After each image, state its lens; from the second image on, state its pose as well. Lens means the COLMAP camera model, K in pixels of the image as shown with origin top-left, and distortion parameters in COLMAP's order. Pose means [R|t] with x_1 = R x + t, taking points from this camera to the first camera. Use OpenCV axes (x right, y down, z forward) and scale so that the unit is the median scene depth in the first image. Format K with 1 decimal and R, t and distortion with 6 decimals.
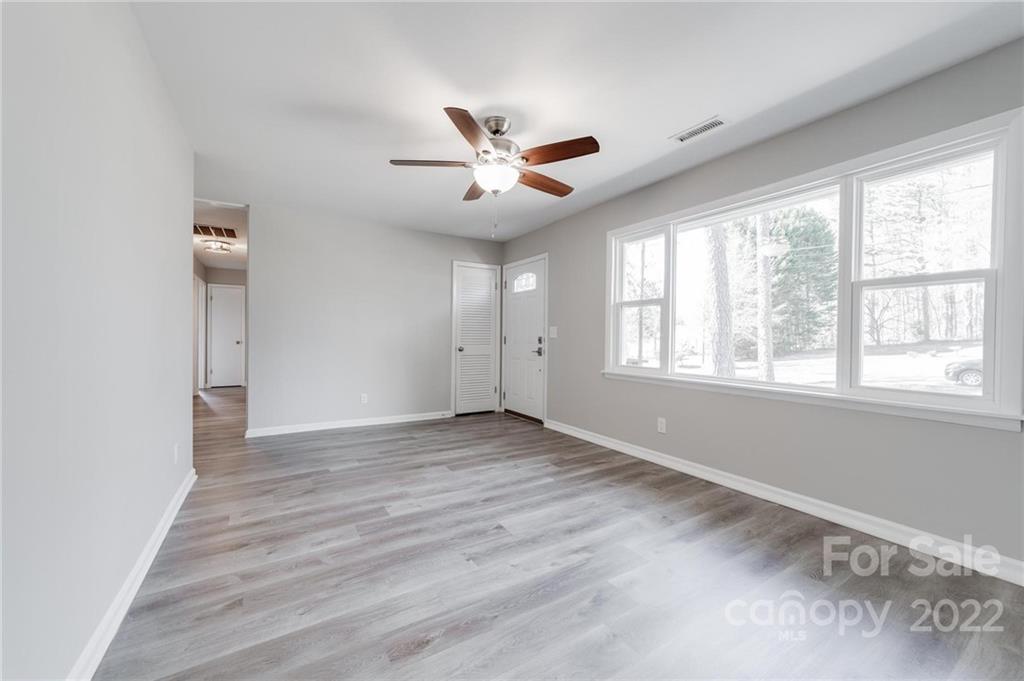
lens RADIAL K [[395.8, 0, 507.7], [0, 395.8, 332.3], [0, 0, 1]] dist [-0.010535, 0.000523]
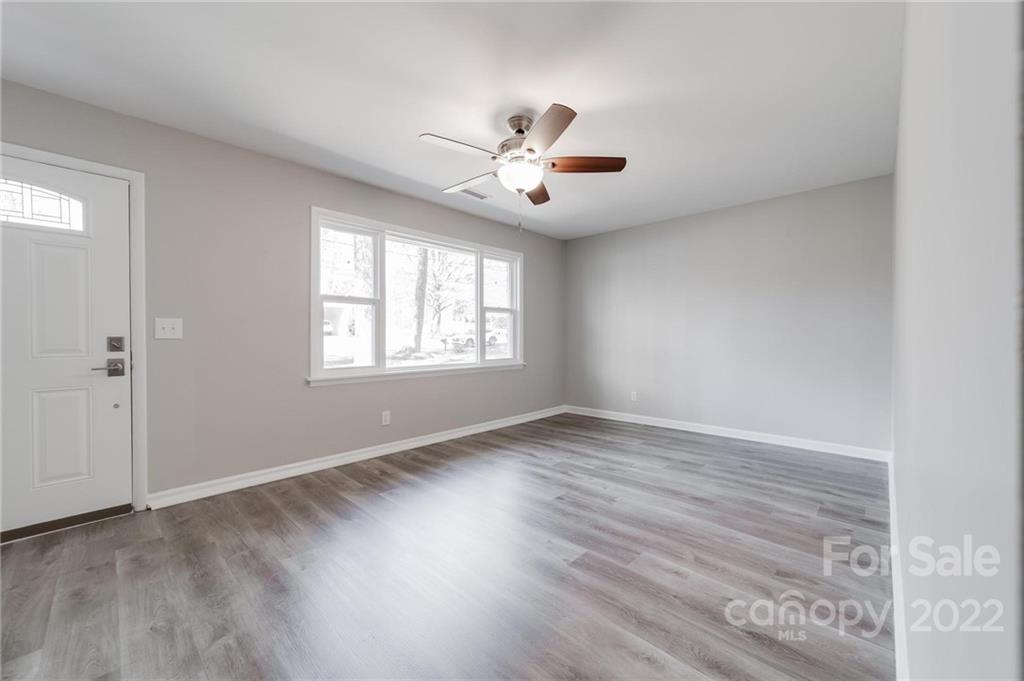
lens RADIAL K [[395.8, 0, 507.7], [0, 395.8, 332.3], [0, 0, 1]] dist [-0.010535, 0.000523]
pose [[-0.255672, 0.003013, 0.966759, -0.916201], [-0.008932, 0.999945, -0.005479, 0.006698], [-0.966722, -0.010035, -0.255631, 1.189529]]
